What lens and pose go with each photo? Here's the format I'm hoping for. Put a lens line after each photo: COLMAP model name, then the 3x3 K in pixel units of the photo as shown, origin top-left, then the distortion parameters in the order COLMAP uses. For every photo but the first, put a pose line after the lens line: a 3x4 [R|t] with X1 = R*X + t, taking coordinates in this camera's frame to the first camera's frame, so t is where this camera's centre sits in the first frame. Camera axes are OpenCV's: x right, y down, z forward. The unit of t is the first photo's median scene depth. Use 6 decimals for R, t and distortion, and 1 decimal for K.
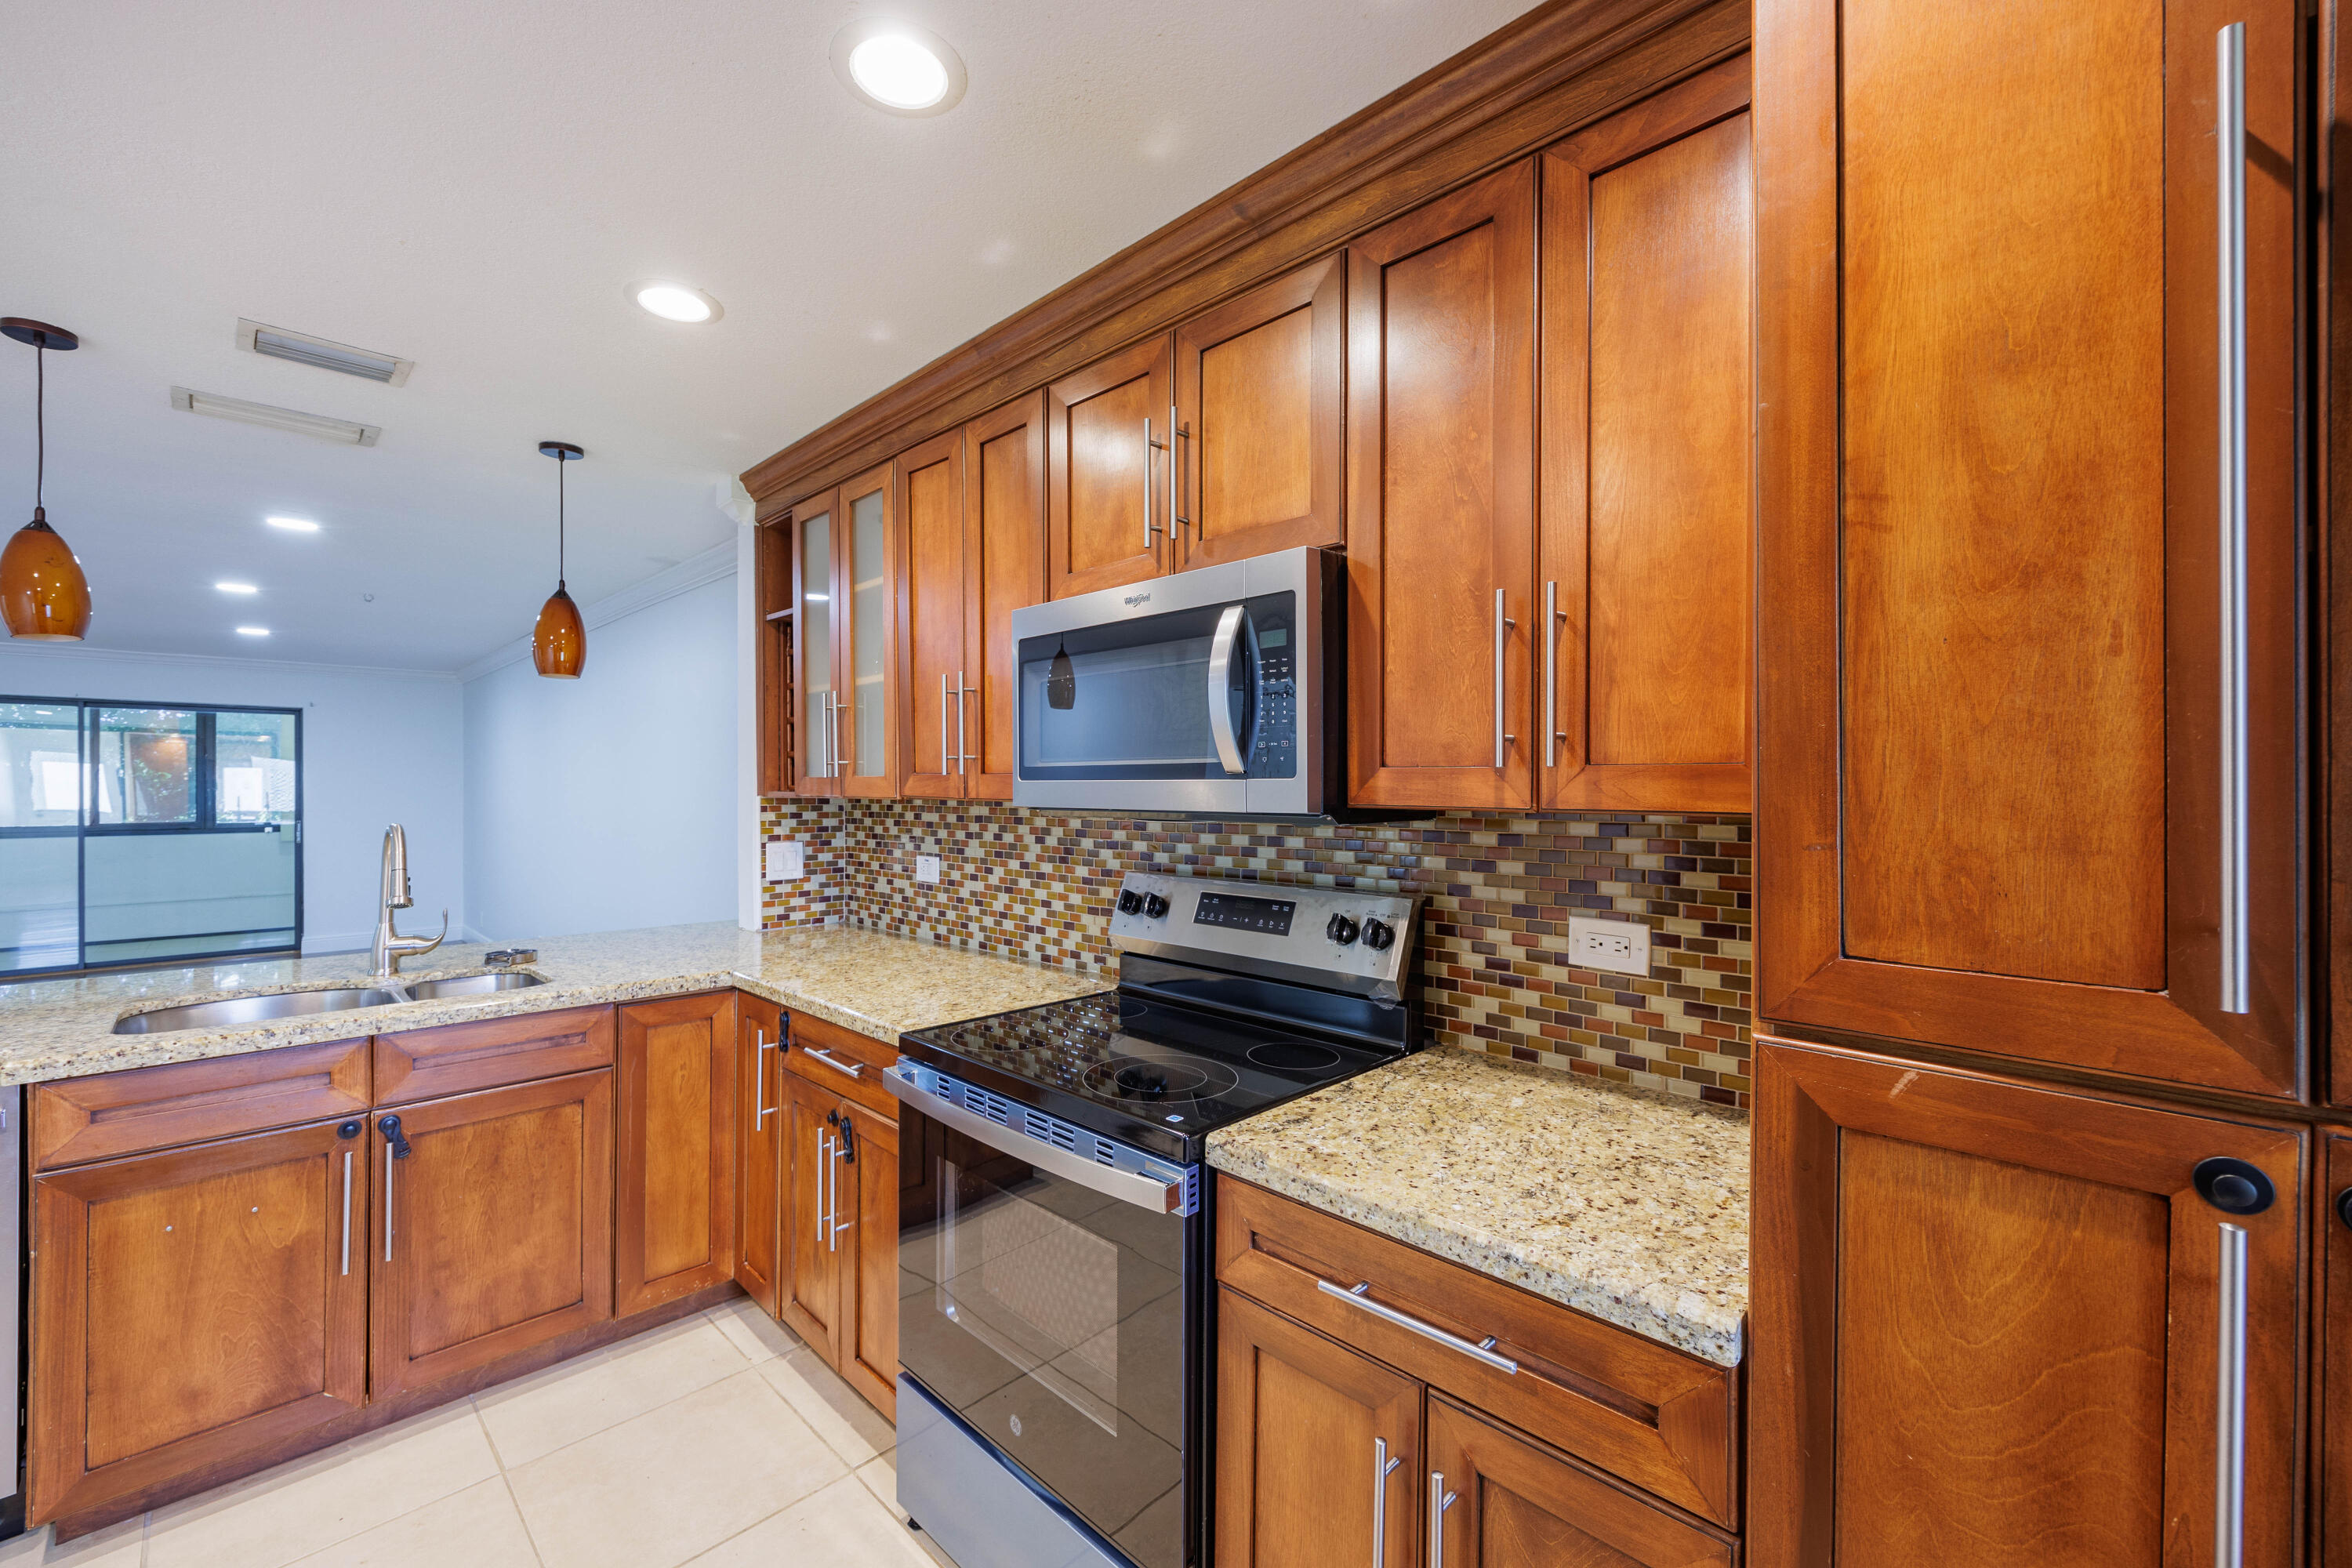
lens RADIAL K [[941.7, 0, 1176.0], [0, 941.7, 784.0], [0, 0, 1]] dist [-0.000162, 0.000249]
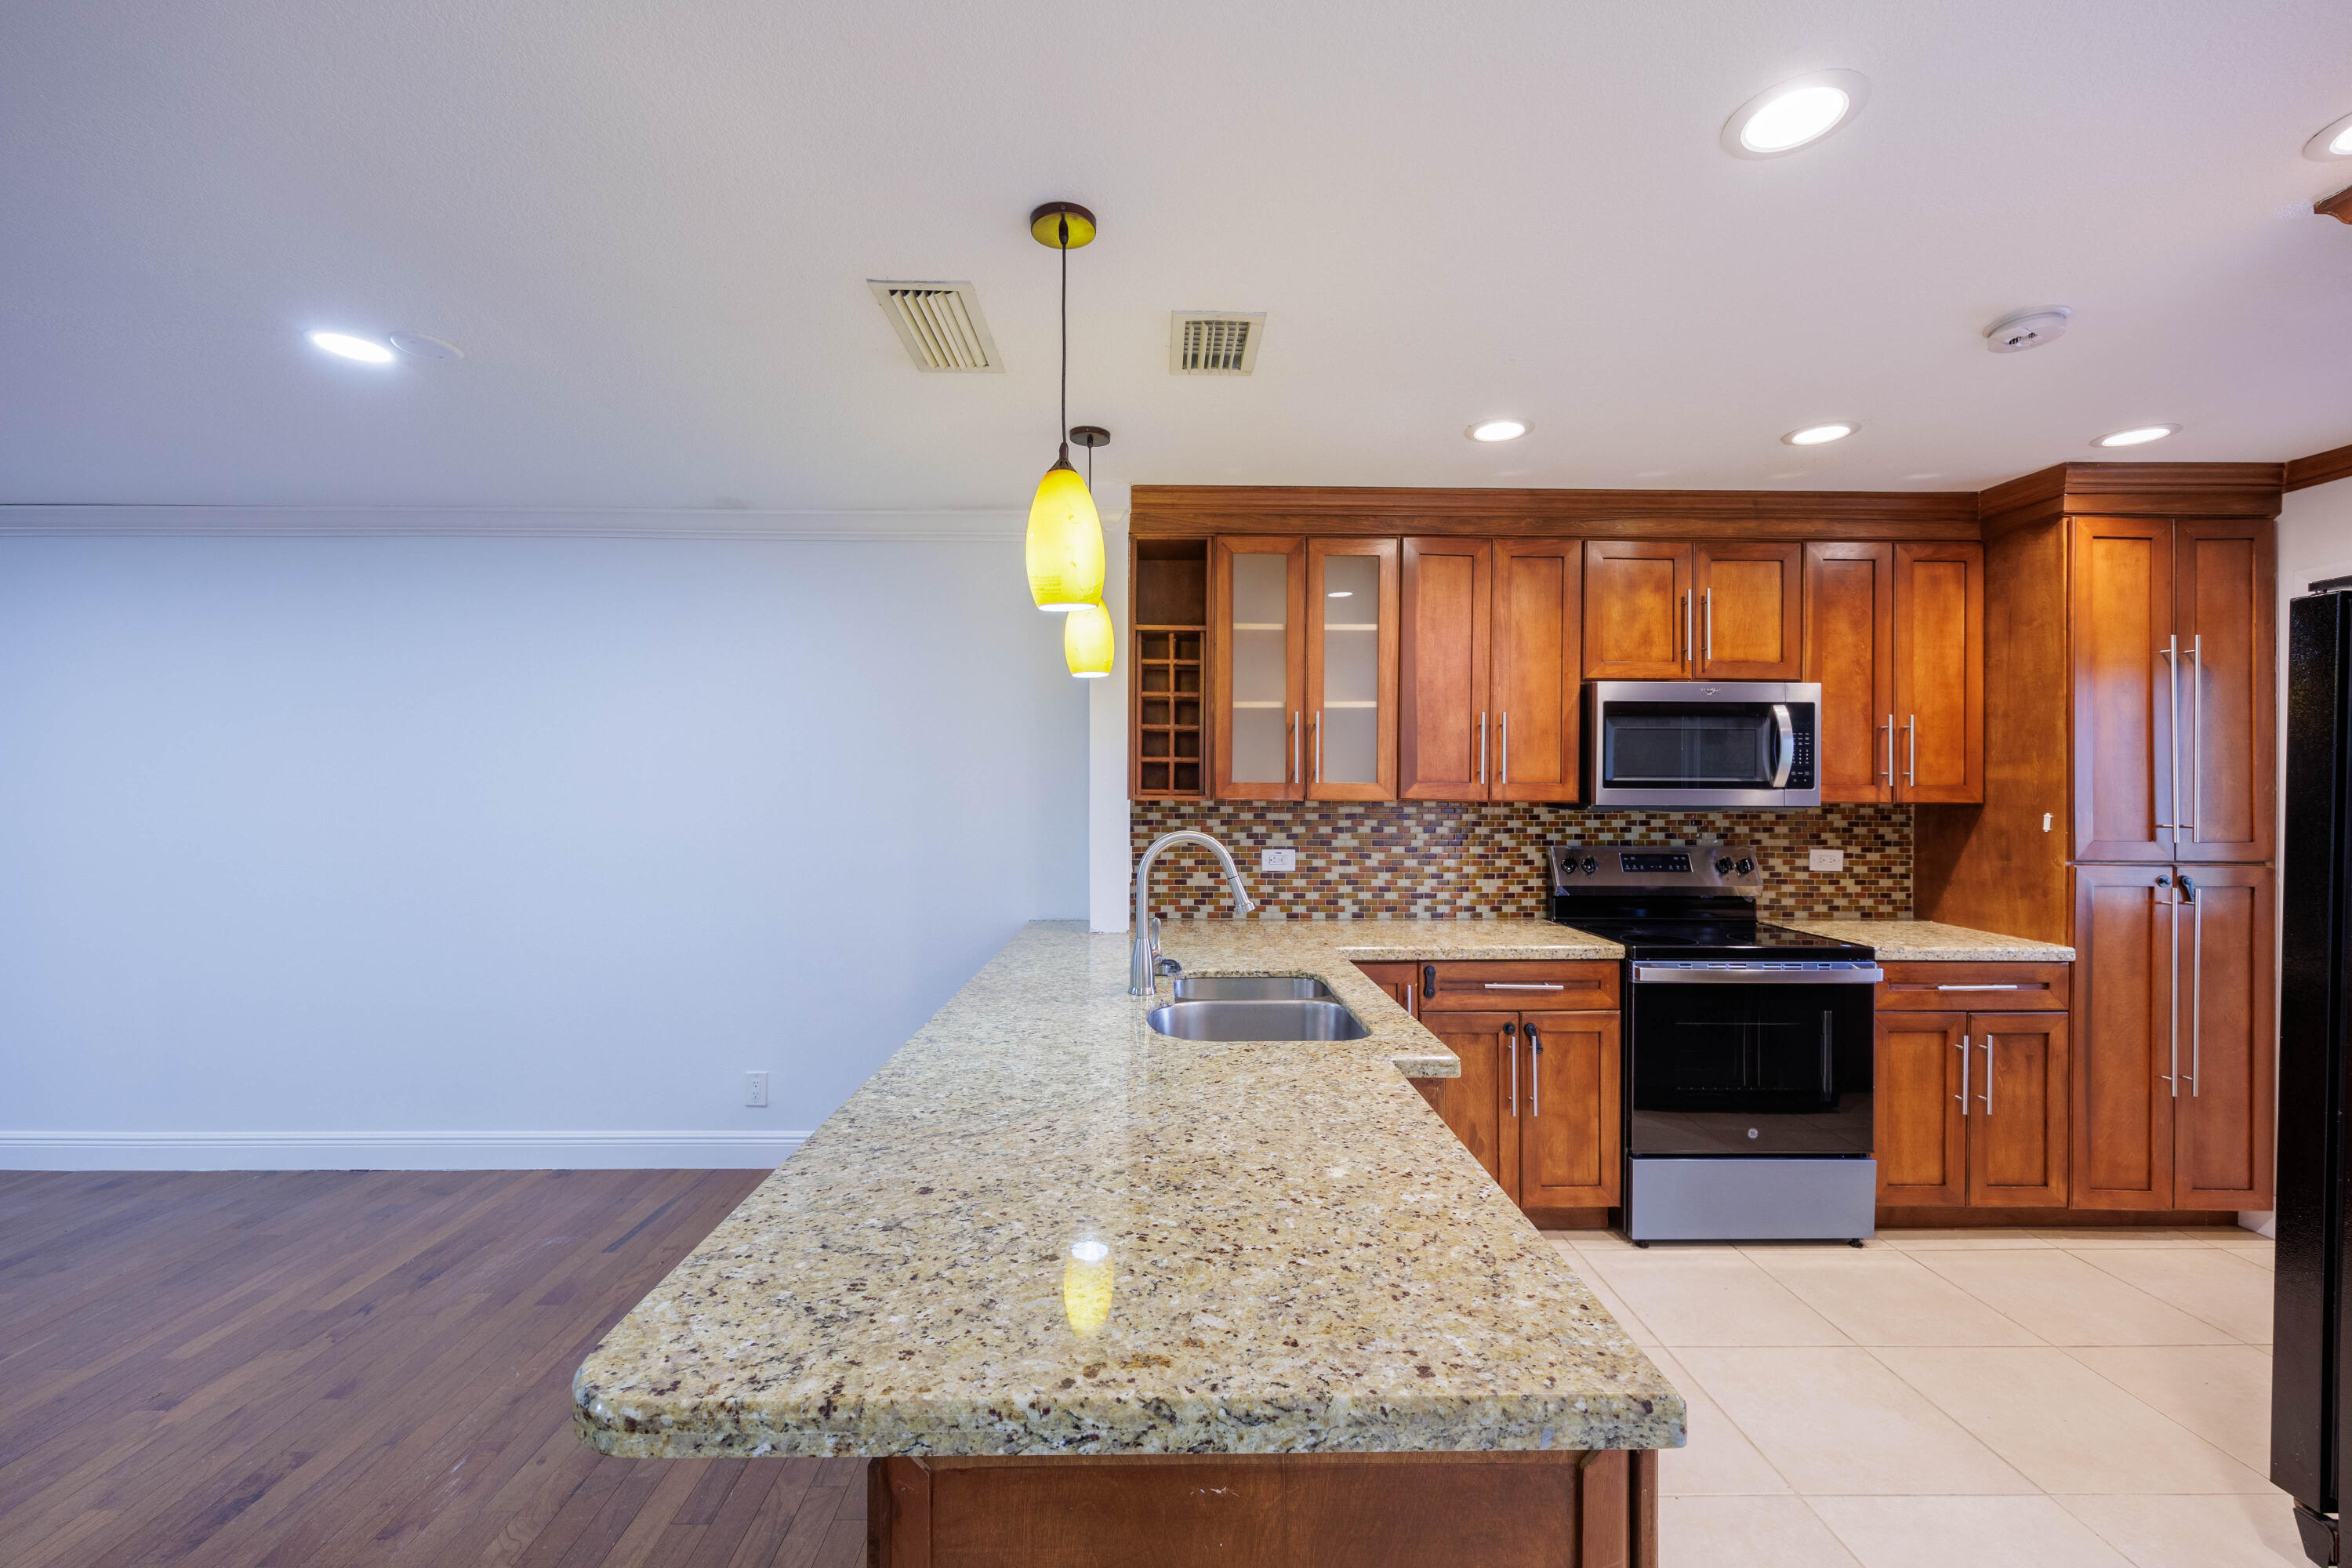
lens RADIAL K [[934.8, 0, 1181.1], [0, 934.8, 778.9], [0, 0, 1]] dist [-0.000643, 0.000025]
pose [[0.701592, 0.006811, 0.712547, -1.445667], [-0.005746, 0.999976, -0.003901, -0.008287], [-0.712556, -0.001357, 0.701614, 0.317773]]
